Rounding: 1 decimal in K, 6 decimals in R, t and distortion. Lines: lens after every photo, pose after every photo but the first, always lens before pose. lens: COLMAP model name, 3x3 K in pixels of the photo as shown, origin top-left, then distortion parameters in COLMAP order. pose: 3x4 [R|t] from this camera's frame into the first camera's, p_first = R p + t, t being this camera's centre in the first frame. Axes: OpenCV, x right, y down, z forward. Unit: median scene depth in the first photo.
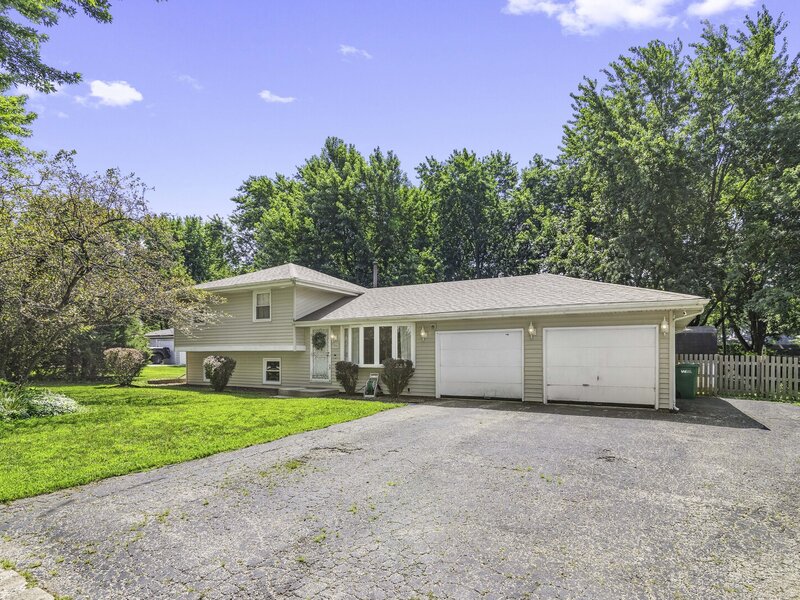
lens RADIAL K [[403.6, 0, 399.7], [0, 403.6, 297.6], [0, 0, 1]] dist [-0.000482, -0.000698]
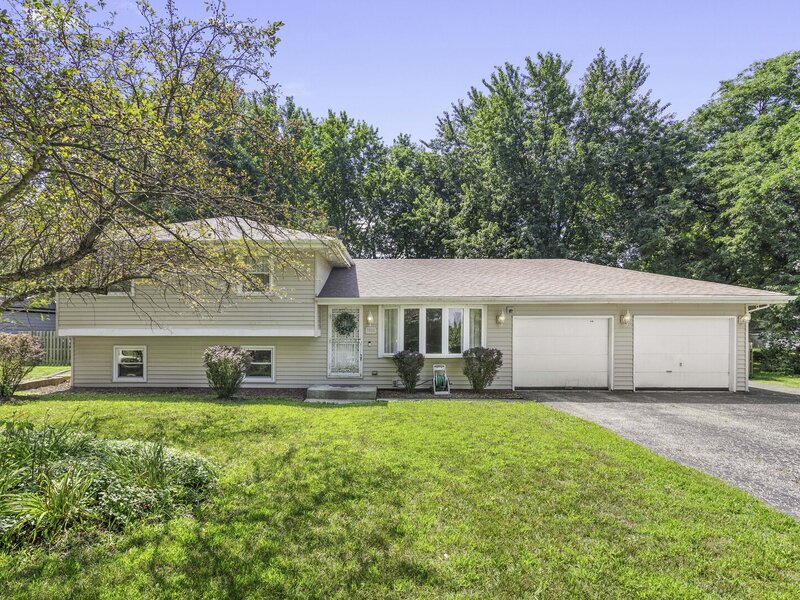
lens RADIAL K [[441.2, 0, 400.0], [0, 441.2, 287.7], [0, 0, 1]] dist [-0.003412, -0.000606]
pose [[0.906928, 0.051867, 0.418081, -0.529932], [-0.060715, 0.998124, 0.007880, 0.028358], [-0.416888, -0.032530, 0.908376, 0.217673]]
